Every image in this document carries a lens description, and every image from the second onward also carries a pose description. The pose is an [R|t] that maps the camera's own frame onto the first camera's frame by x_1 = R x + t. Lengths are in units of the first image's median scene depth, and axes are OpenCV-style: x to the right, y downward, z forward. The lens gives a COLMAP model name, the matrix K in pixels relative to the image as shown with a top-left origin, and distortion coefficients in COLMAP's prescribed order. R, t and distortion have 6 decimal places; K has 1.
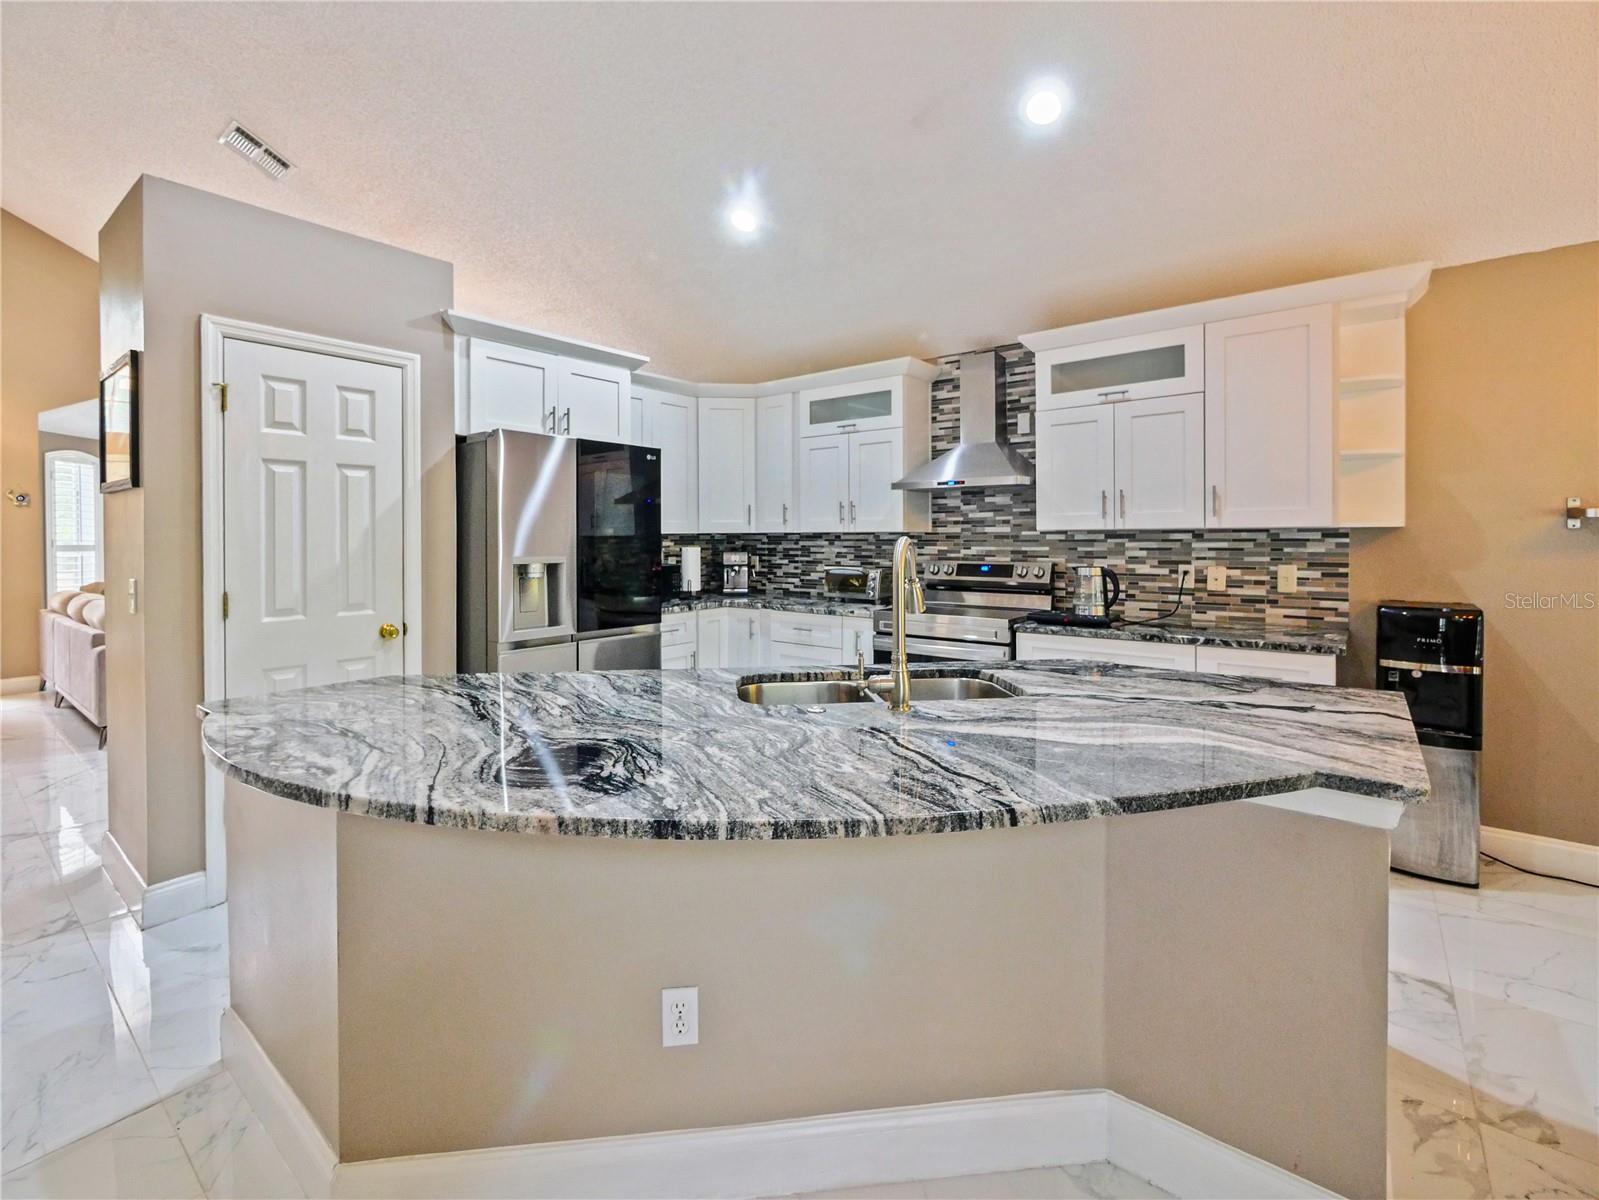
lens RADIAL K [[710.3, 0, 784.4], [0, 710.3, 543.1], [0, 0, 1]] dist [-0.003998, -0.000210]
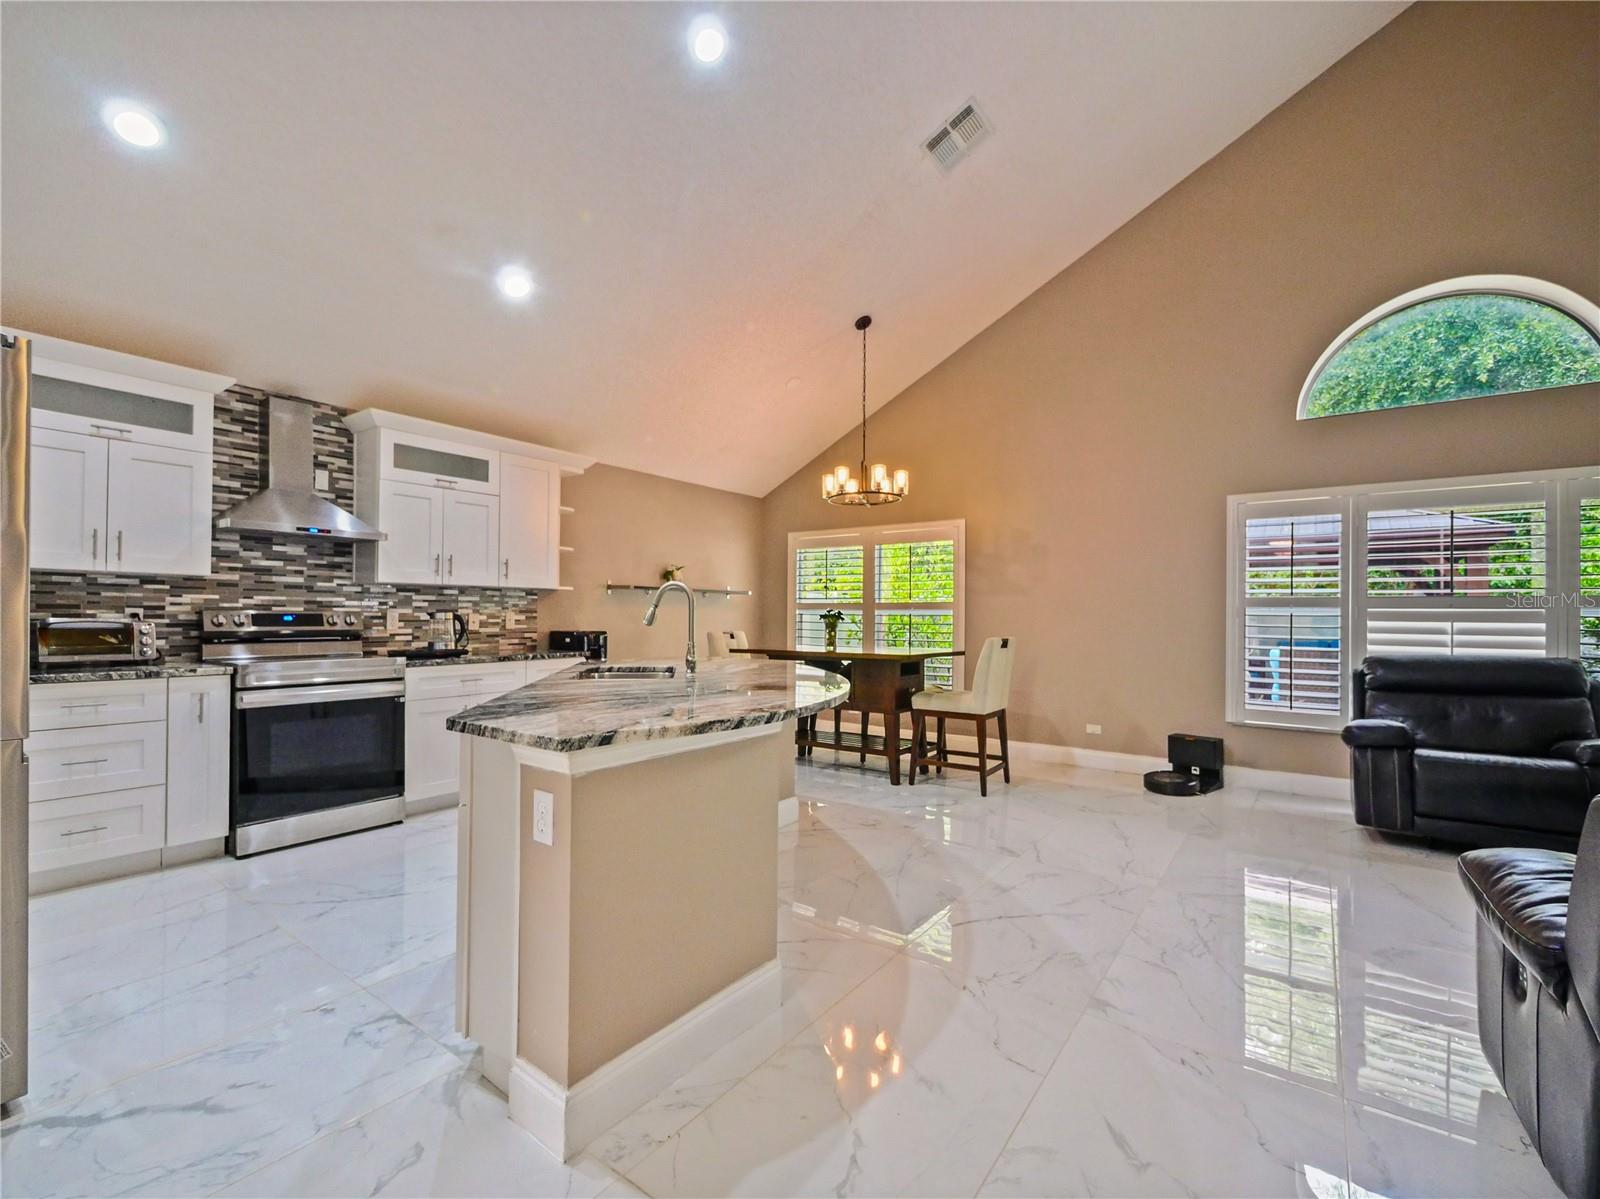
lens RADIAL K [[694.6, 0, 790.7], [0, 694.6, 607.8], [0, 0, 1]] dist [-0.012801, -0.000089]
pose [[-0.029028, 0.016202, 0.999447, -0.699932], [0.001477, 0.999868, -0.016166, 0.038262], [-0.999578, 0.001007, -0.029048, 0.332045]]
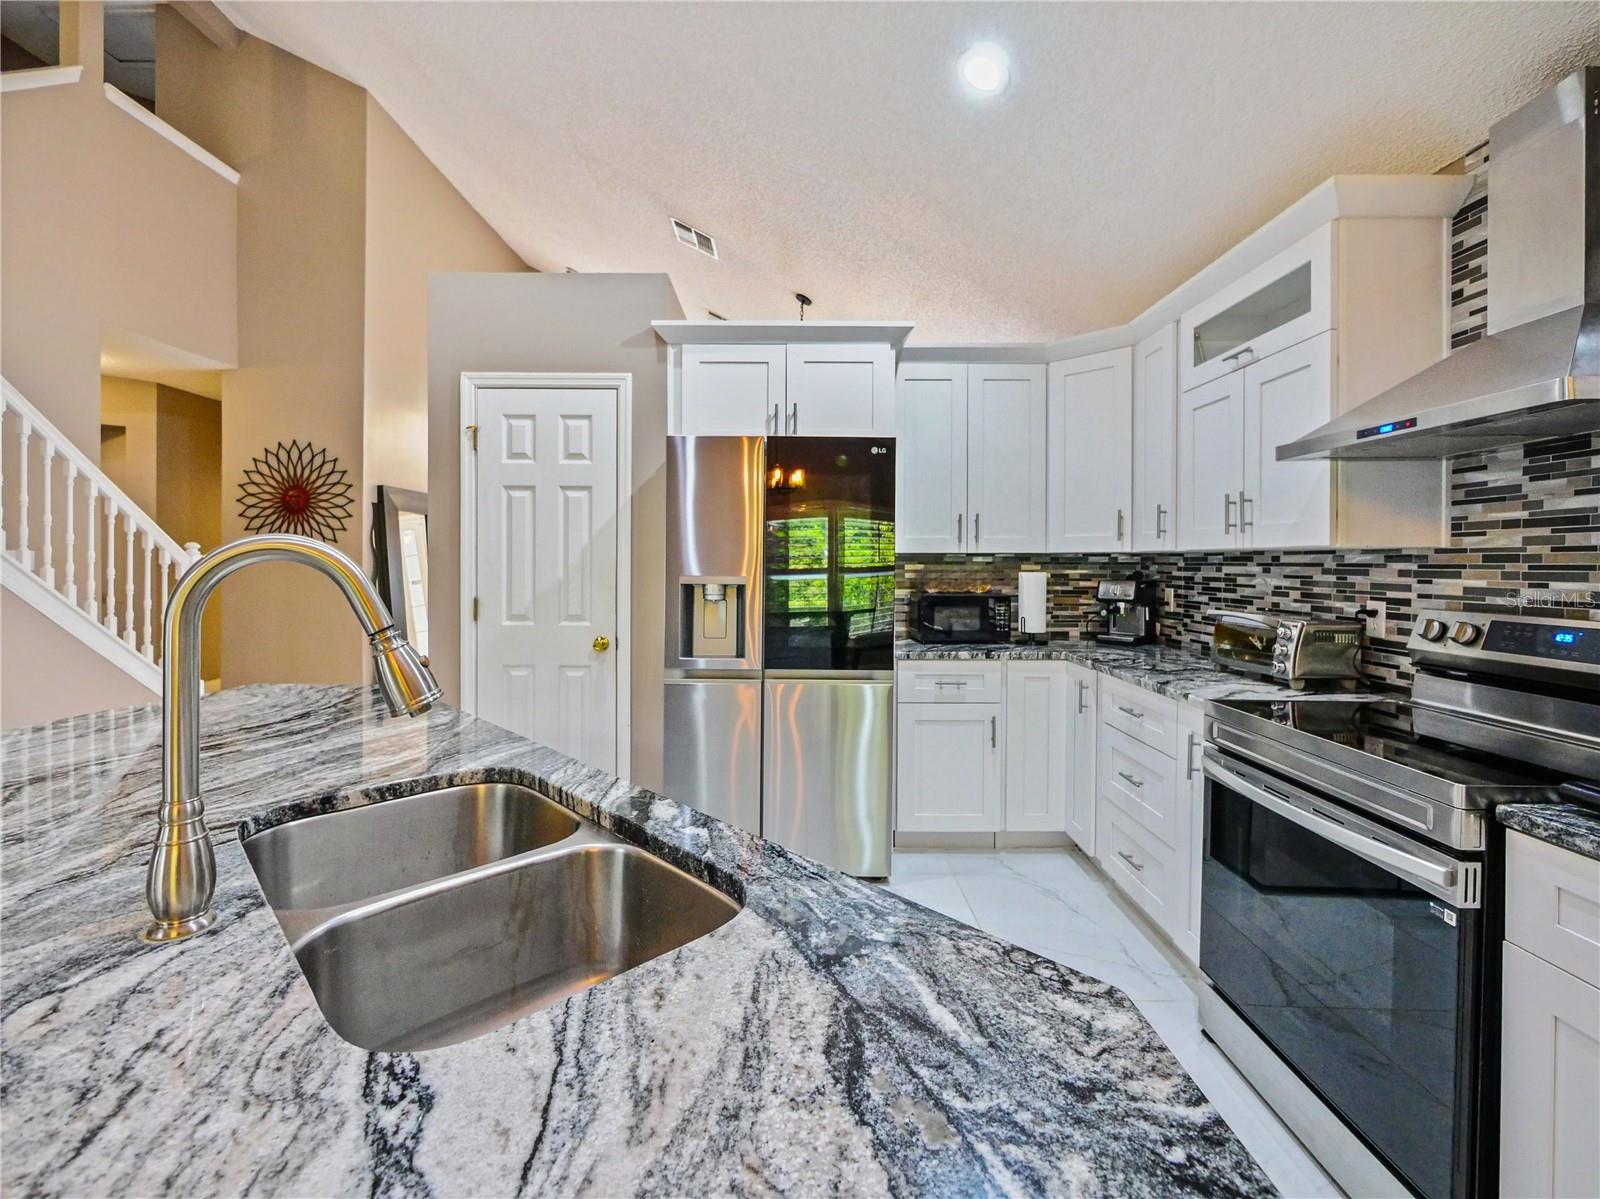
lens RADIAL K [[688.9, 0, 795.9], [0, 688.9, 565.0], [0, 0, 1]] dist [-0.006283, -0.000278]
pose [[0.632769, 0.010896, -0.774264, 0.306752], [-0.016211, 0.999868, 0.000822, 0.002272], [0.774171, 0.012031, 0.632863, 0.438841]]
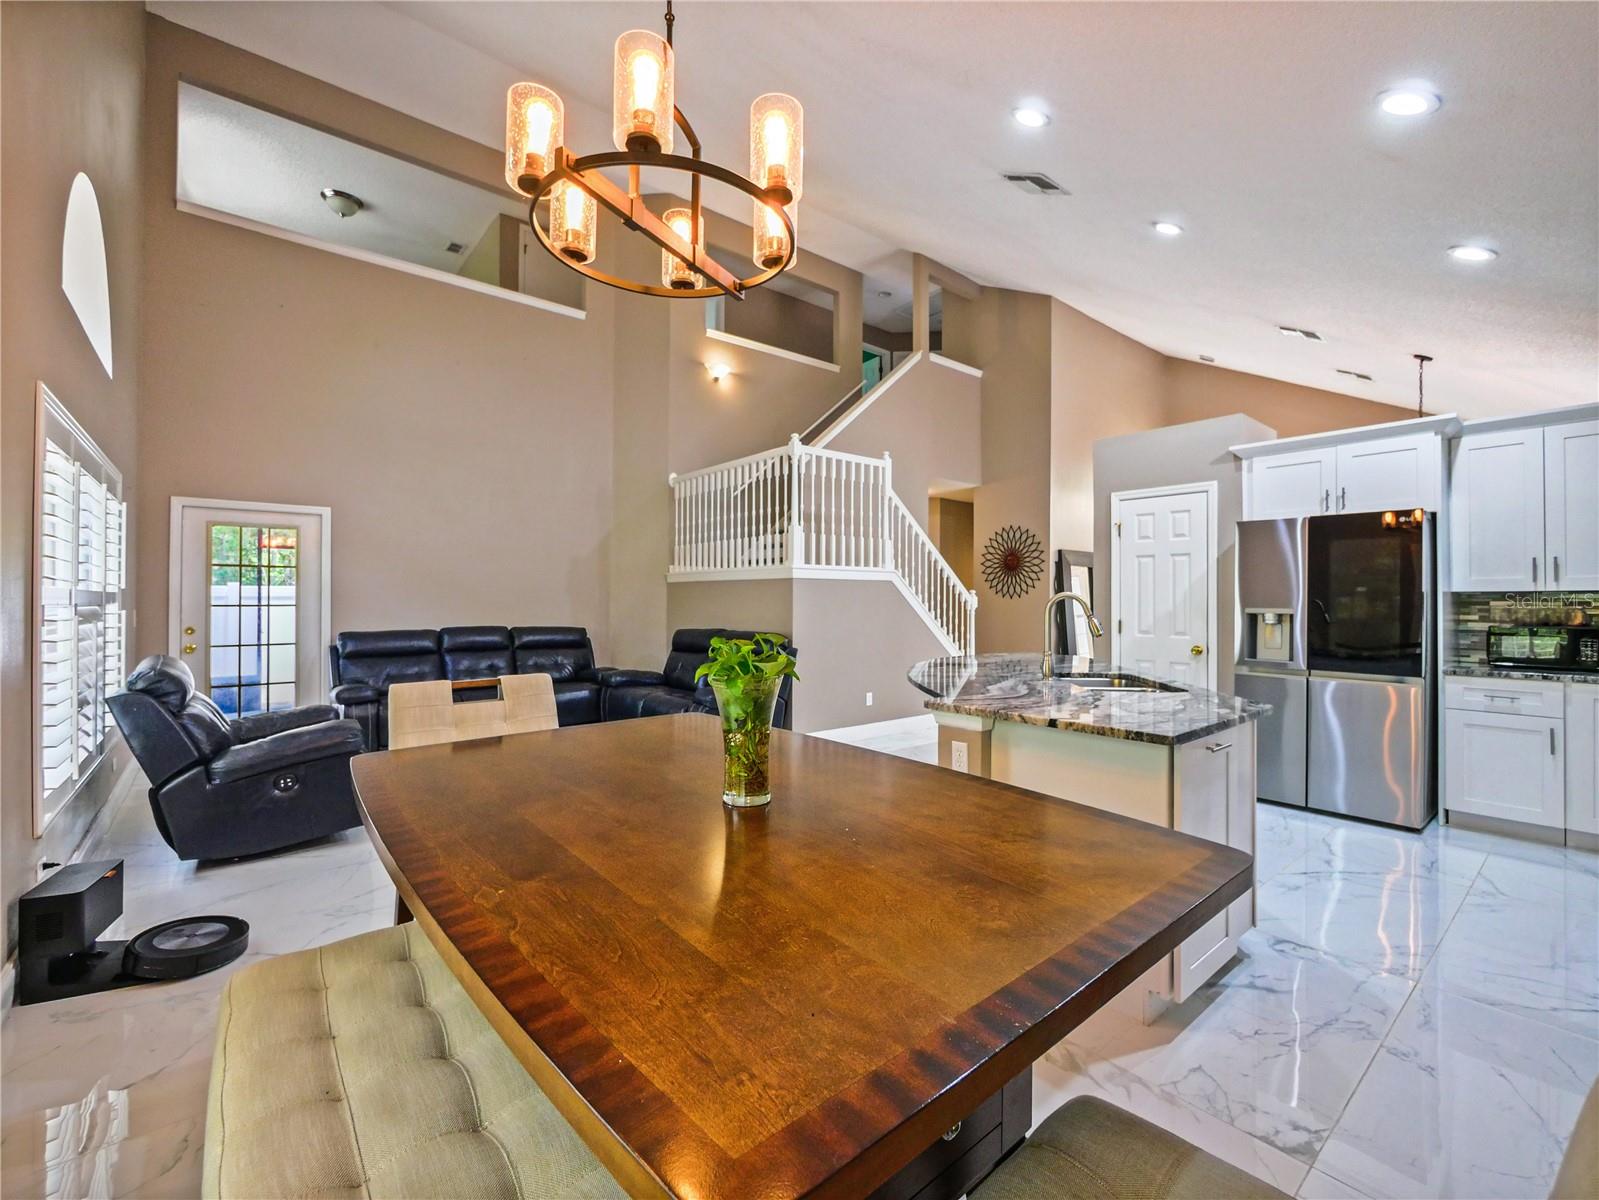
lens RADIAL K [[692.2, 0, 799.5], [0, 692.2, 600.0], [0, 0, 1]] dist [-0.000380, 0.000255]
pose [[-0.194144, 0.006312, -0.980953, 0.937906], [-0.010948, 0.999903, 0.008601, 0.000904], [0.980912, 0.012409, -0.194056, 0.295916]]
